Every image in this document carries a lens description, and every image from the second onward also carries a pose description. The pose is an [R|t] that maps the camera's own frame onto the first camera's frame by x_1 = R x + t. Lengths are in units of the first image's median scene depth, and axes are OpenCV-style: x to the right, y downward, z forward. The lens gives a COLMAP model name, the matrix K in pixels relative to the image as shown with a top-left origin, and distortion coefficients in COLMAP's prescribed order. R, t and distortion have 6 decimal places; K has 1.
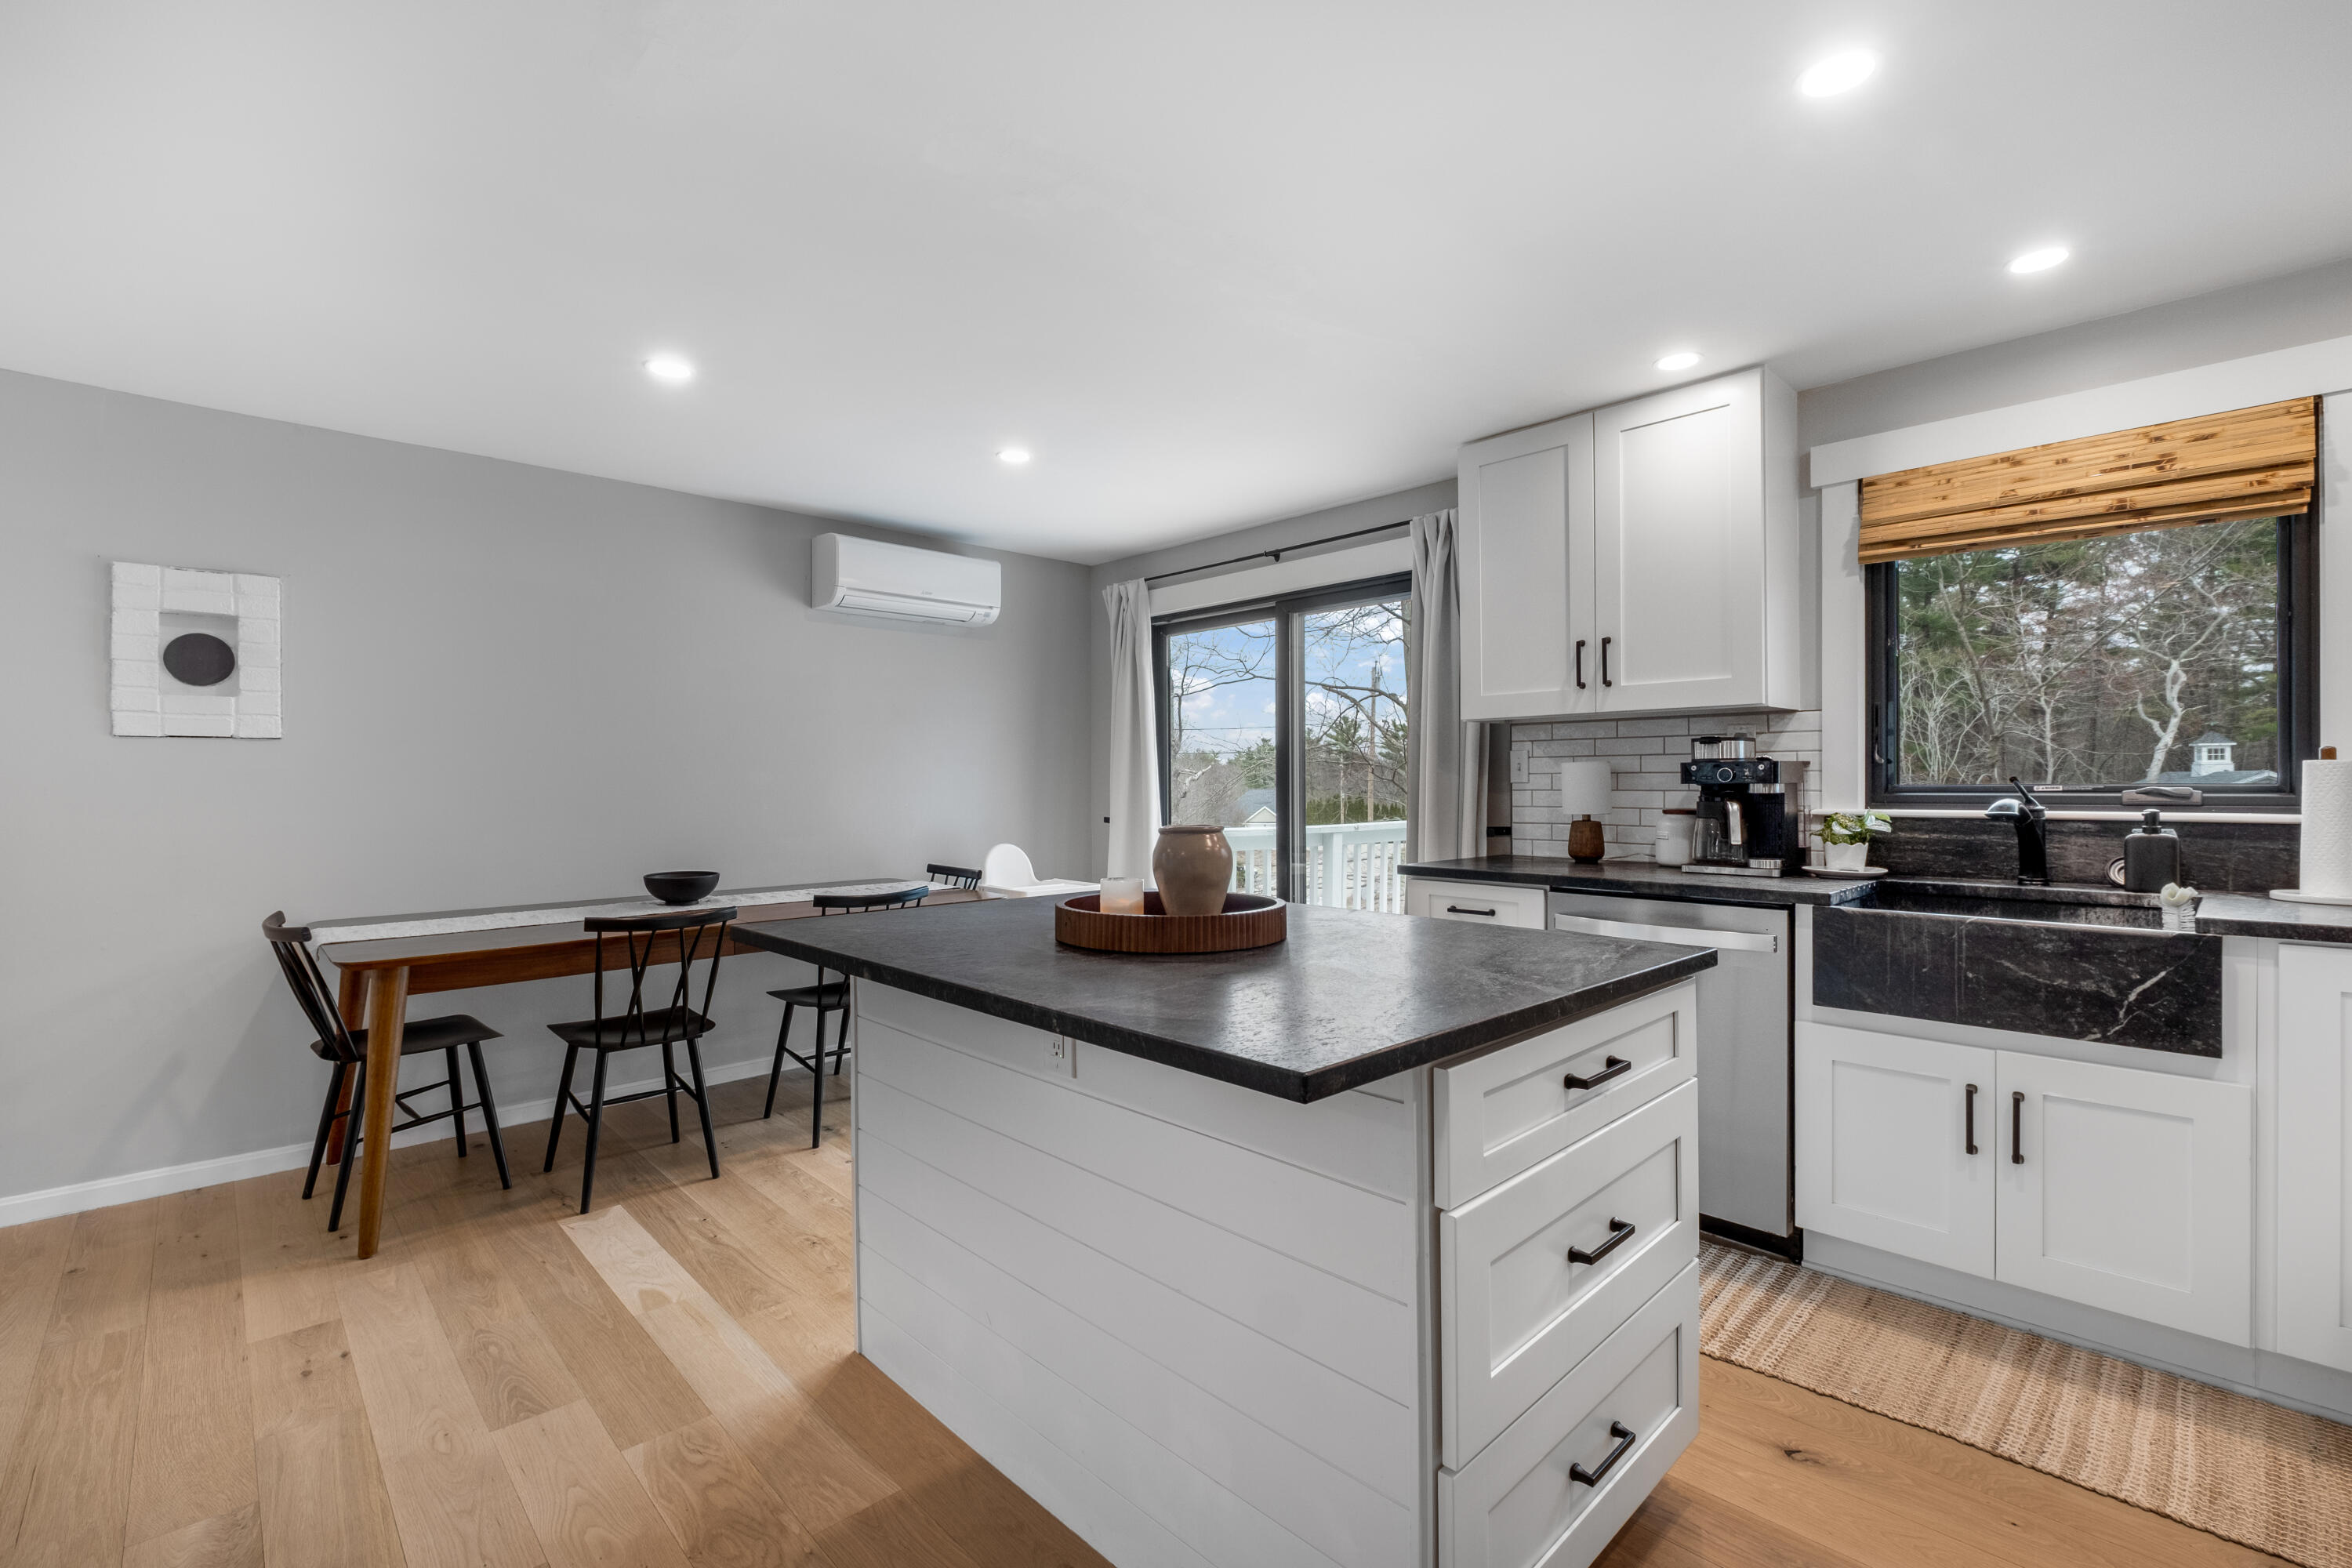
lens RADIAL K [[1024.4, 0, 1176.2], [0, 1024.4, 779.2], [0, 0, 1]] dist [-0.001100, -0.003243]
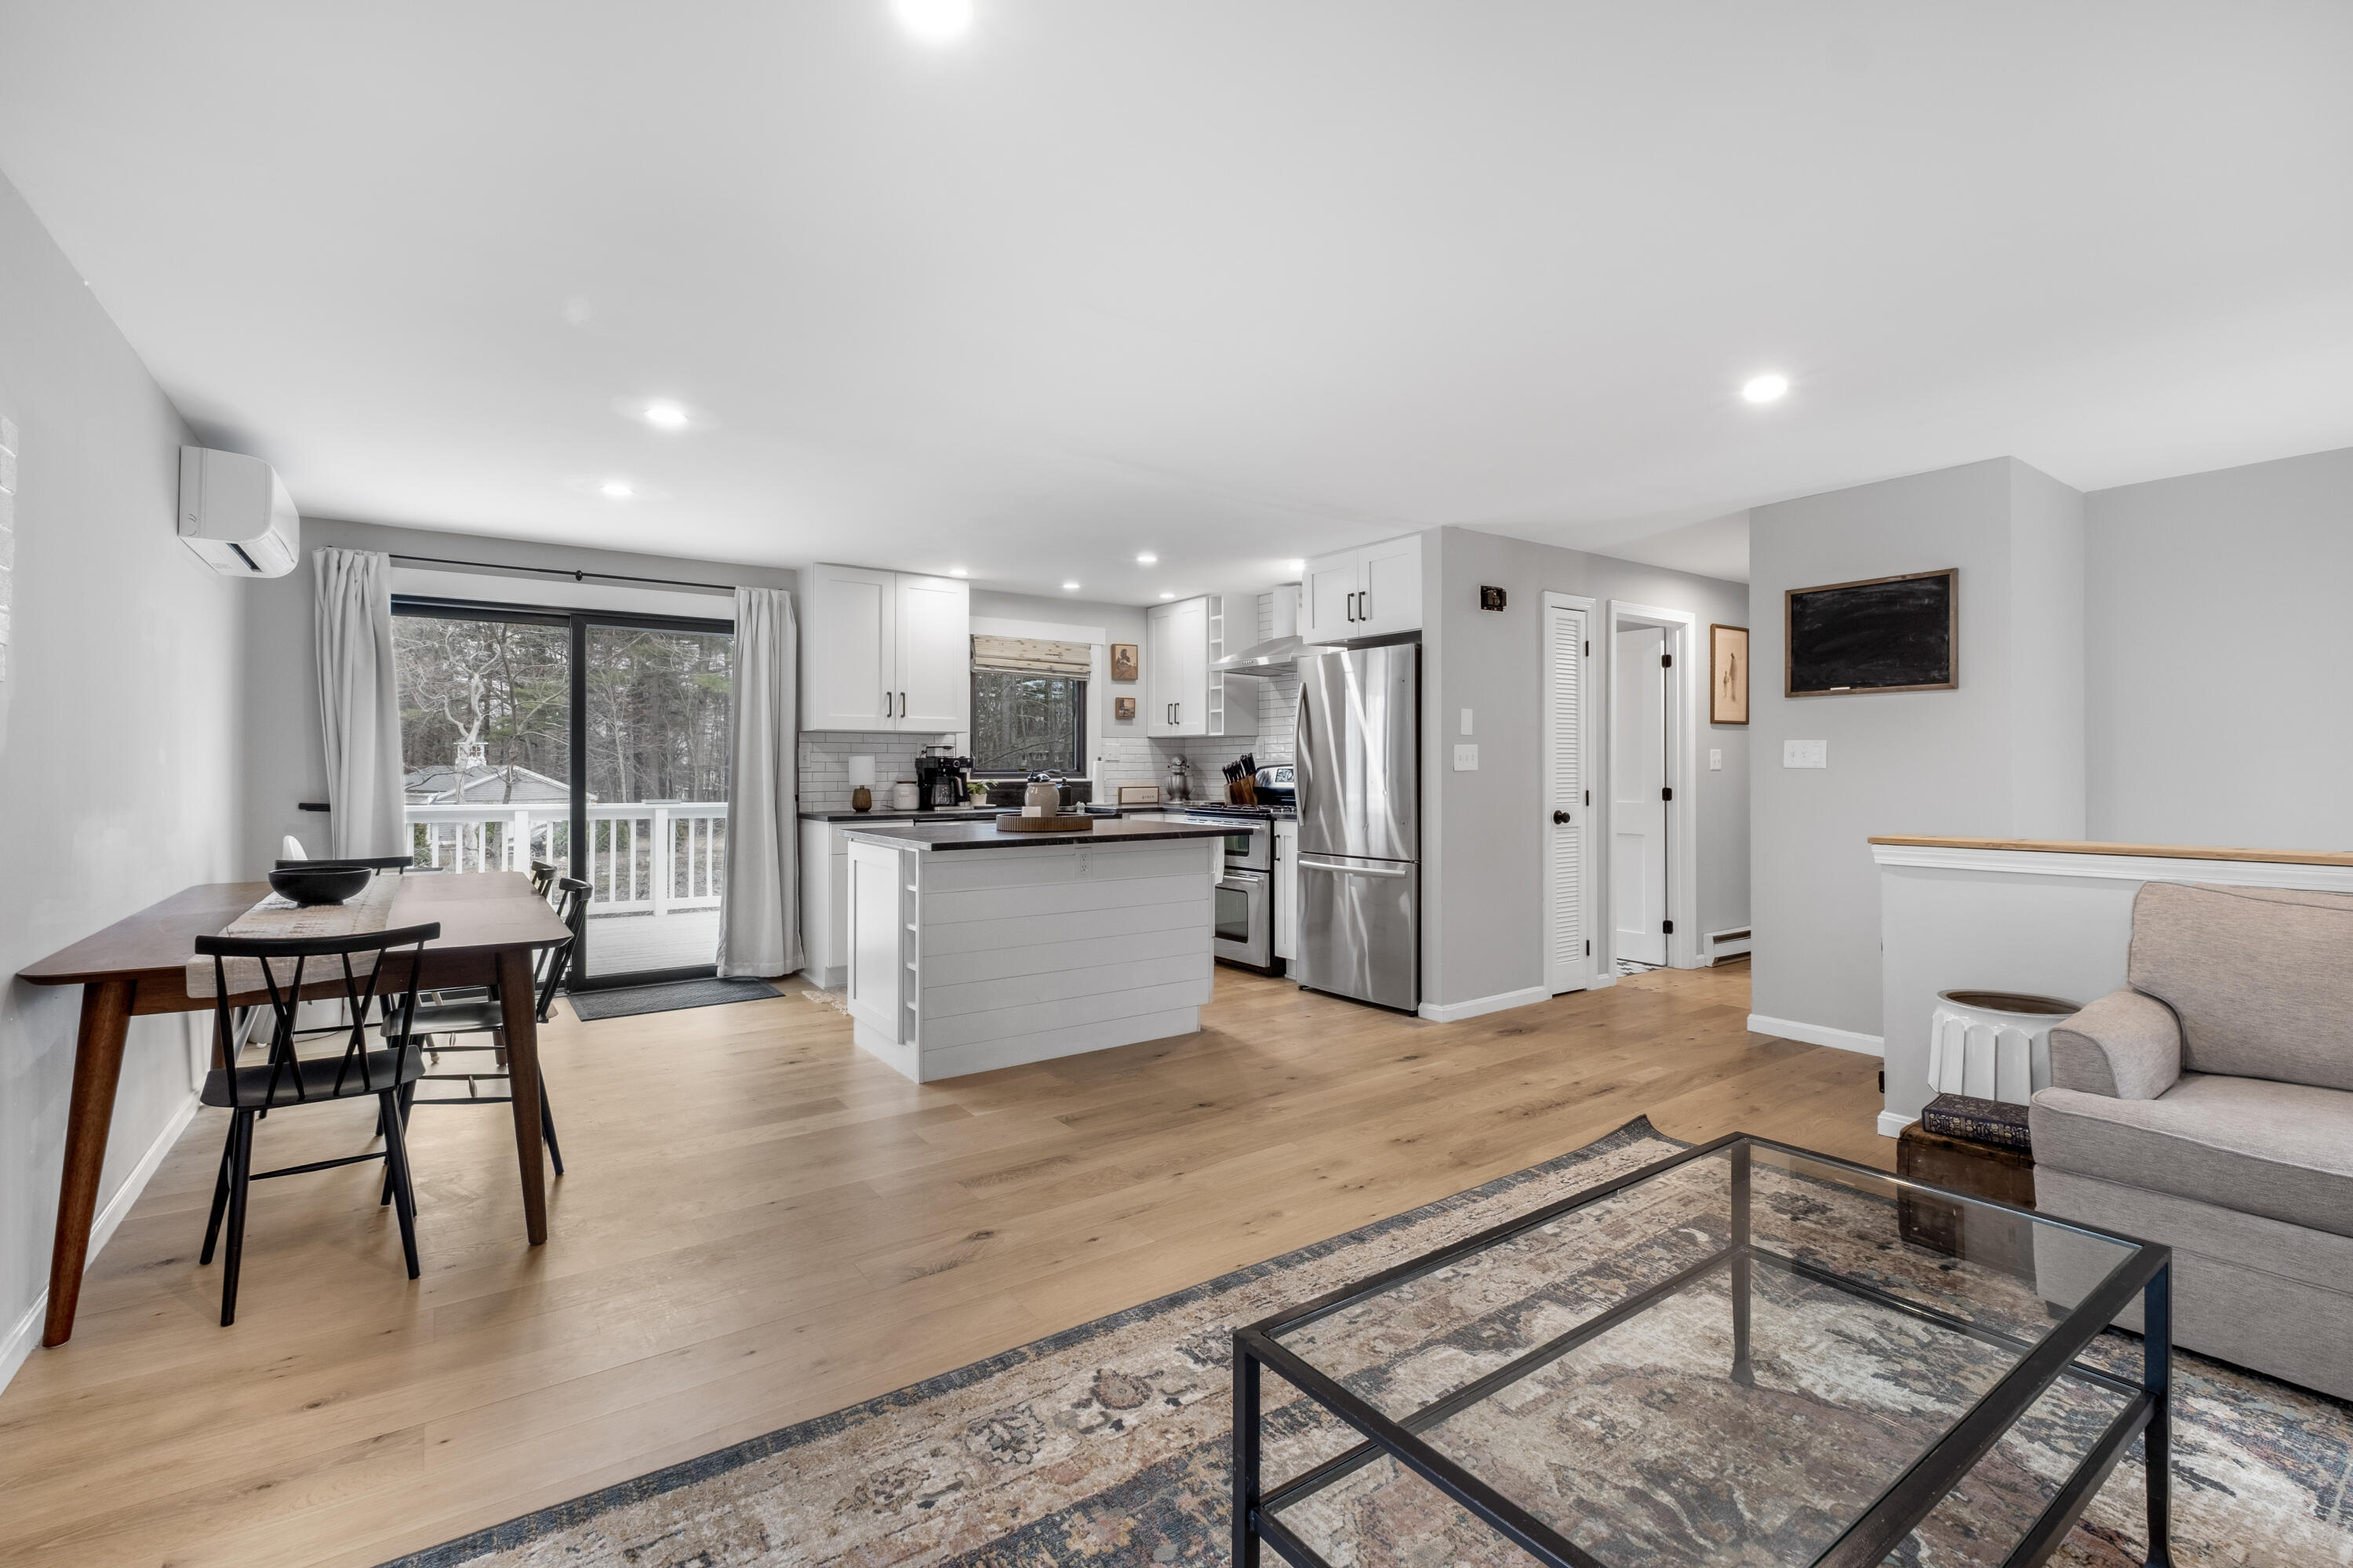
lens RADIAL K [[1033.4, 0, 1172.8], [0, 1033.4, 773.1], [0, 0, 1]] dist [0.001233, -0.004634]
pose [[0.150498, 0.002857, 0.988606, -1.453535], [-0.002939, 0.999993, -0.002442, 0.017200], [-0.988606, -0.002538, 0.150506, 0.207615]]
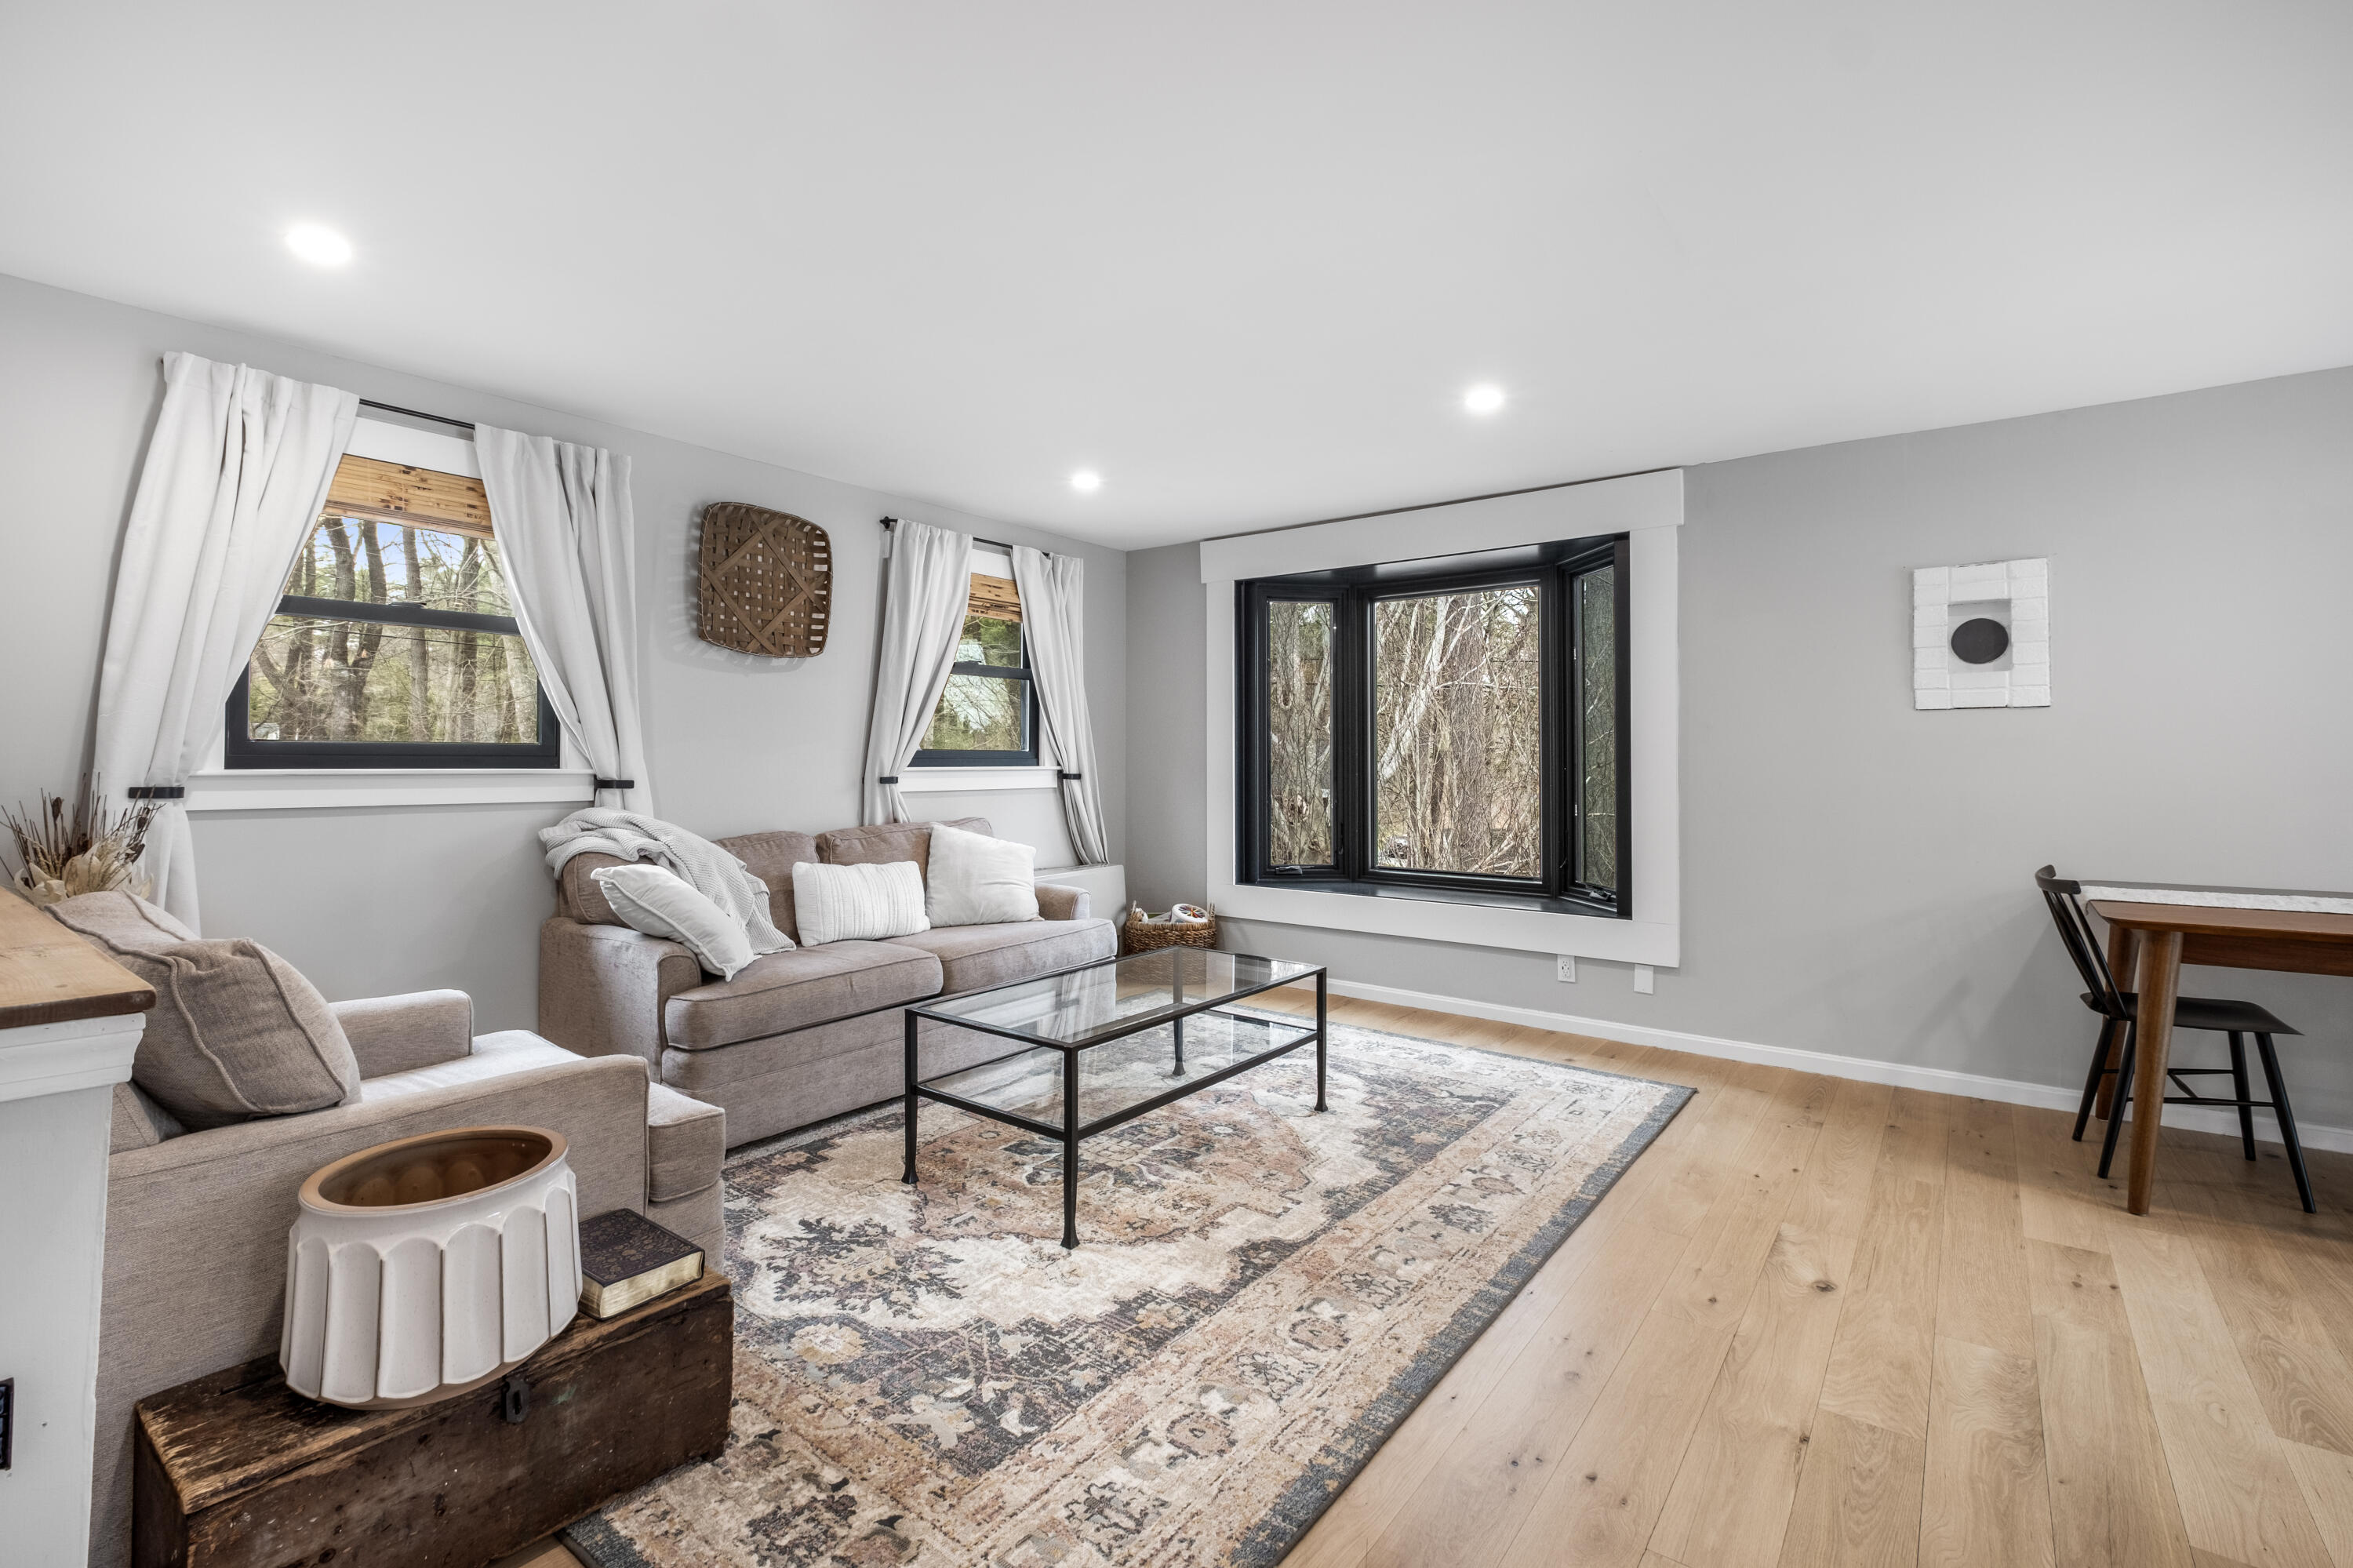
lens RADIAL K [[1044.8, 0, 1167.7], [0, 1044.8, 743.3], [0, 0, 1]] dist [-0.000936, -0.001254]
pose [[0.151670, -0.007488, -0.988403, 0.081393], [0.000427, 0.999972, -0.007510, 0.007848], [0.988431, 0.000717, 0.151669, -0.100856]]
